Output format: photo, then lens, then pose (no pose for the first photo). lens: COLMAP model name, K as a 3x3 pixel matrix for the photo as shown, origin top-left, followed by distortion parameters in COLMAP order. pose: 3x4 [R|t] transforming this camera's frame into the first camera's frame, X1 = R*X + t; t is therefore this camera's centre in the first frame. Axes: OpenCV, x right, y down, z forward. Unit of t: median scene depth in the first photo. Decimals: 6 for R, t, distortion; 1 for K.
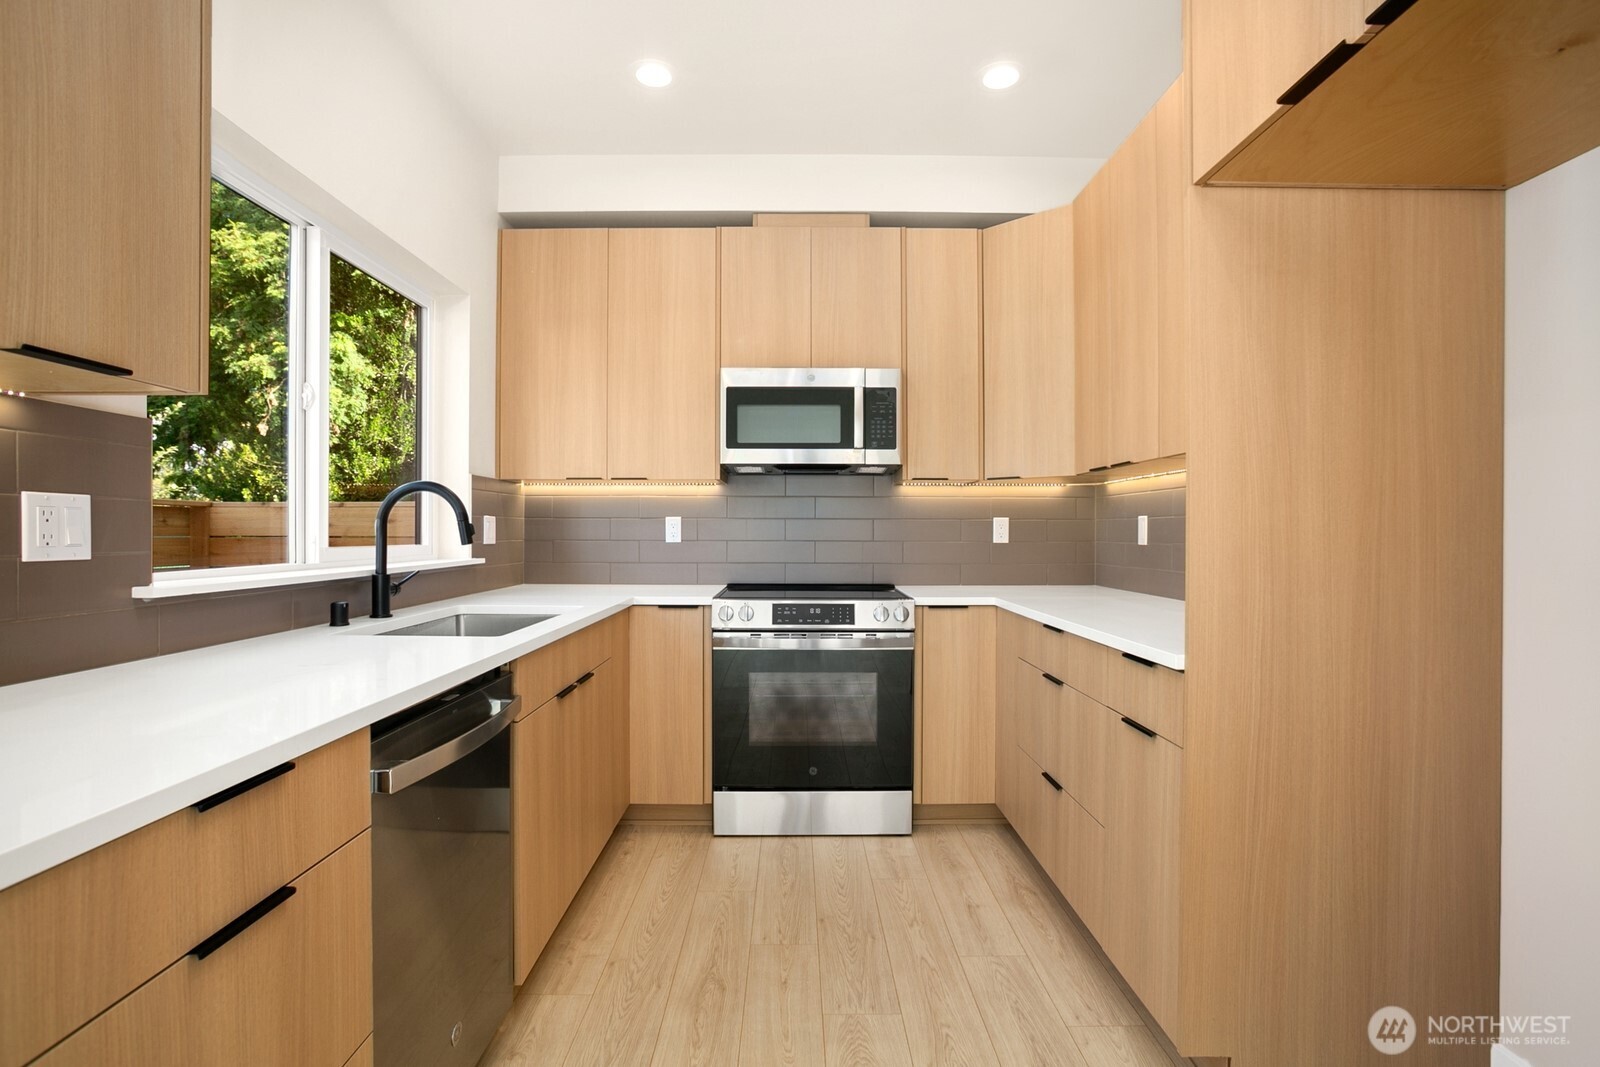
lens RADIAL K [[762.9, 0, 806.0], [0, 762.9, 536.3], [0, 0, 1]] dist [-0.059006, 0.038284]
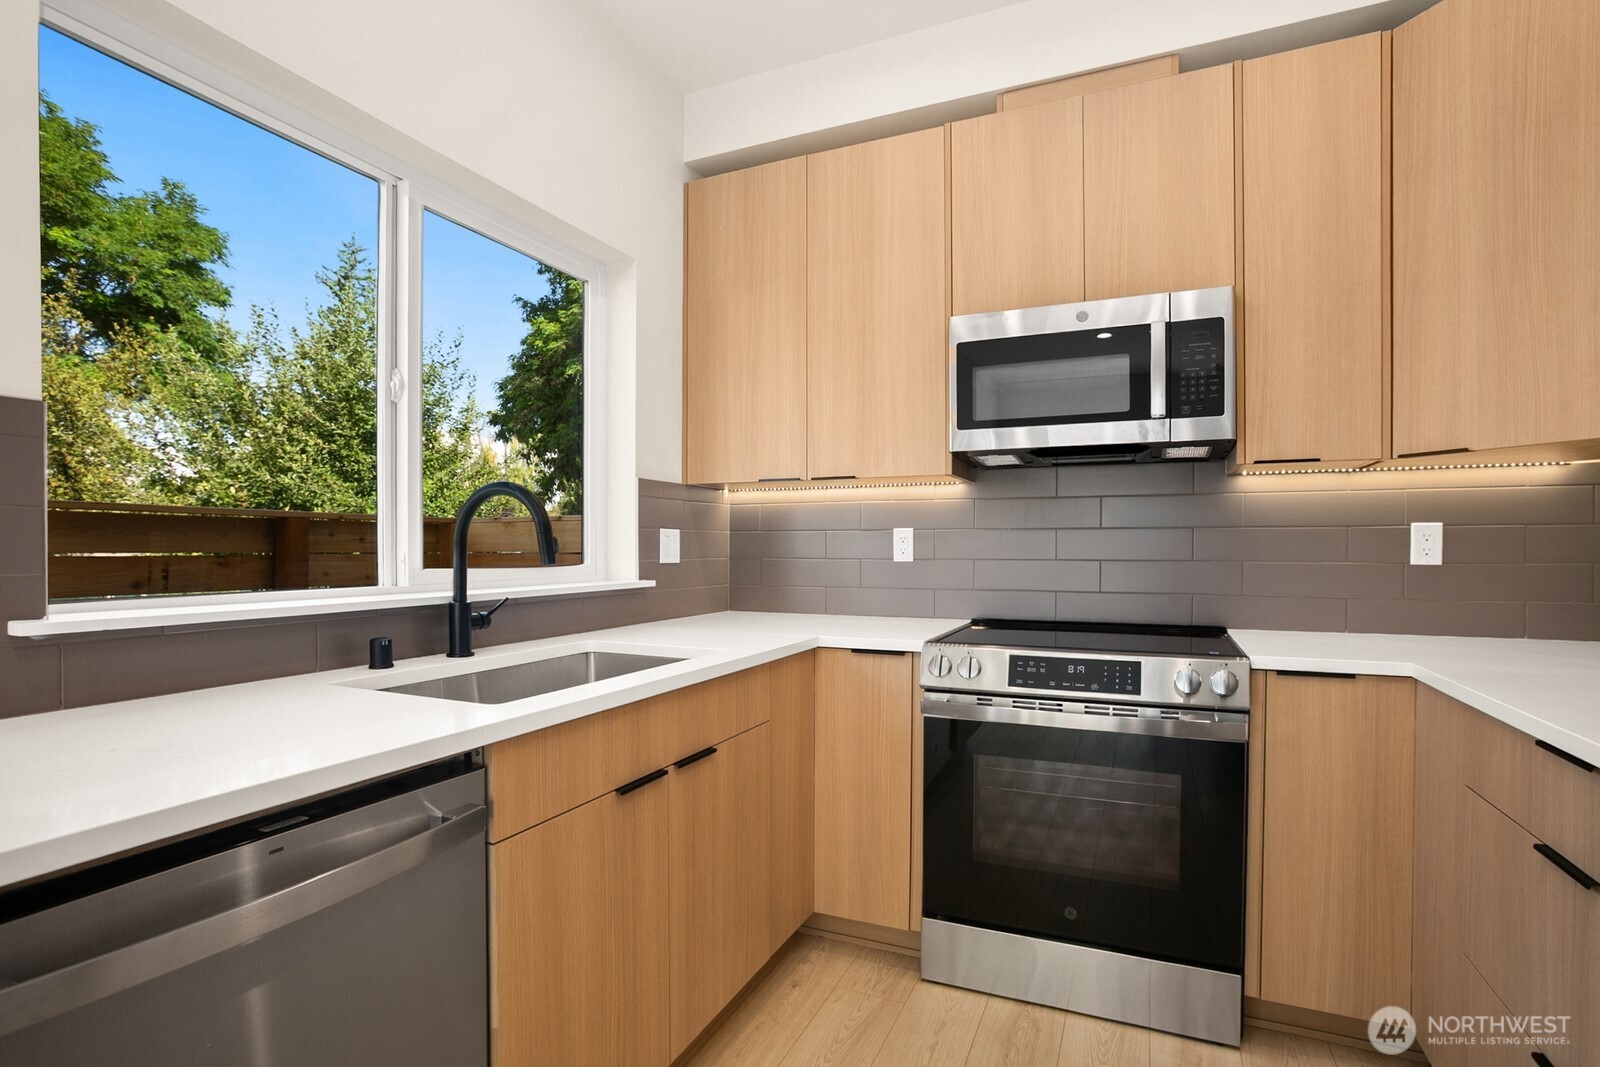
lens RADIAL K [[792.7, 0, 797.6], [0, 792.7, 560.7], [0, 0, 1]] dist [-0.031620, 0.001666]
pose [[0.906753, 0.004903, -0.421634, 0.078482], [-0.000289, 0.999939, 0.011007, -0.001950], [0.421662, -0.009859, 0.906699, 0.287244]]
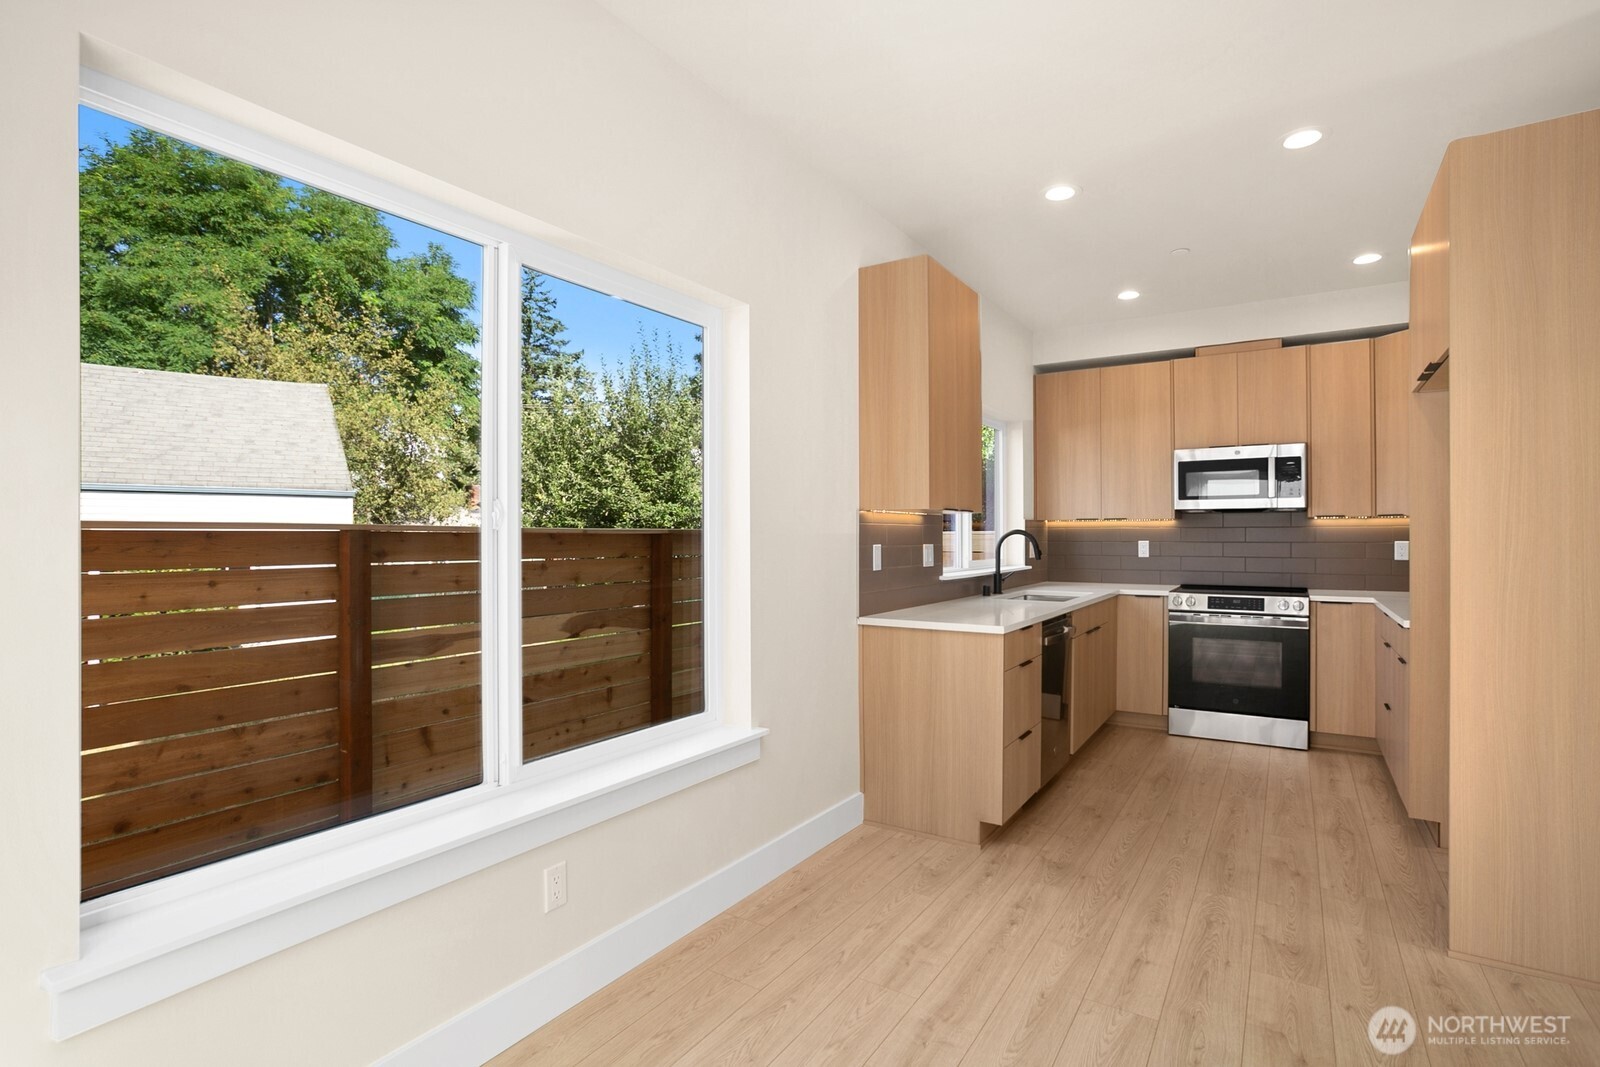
lens RADIAL K [[762.9, 0, 806.0], [0, 762.9, 536.3], [0, 0, 1]] dist [-0.059006, 0.038284]
pose [[0.831241, -0.004175, -0.555896, 0.136548], [0.001412, 0.999984, -0.005399, -0.033105], [0.555910, 0.003703, 0.831234, -0.825860]]
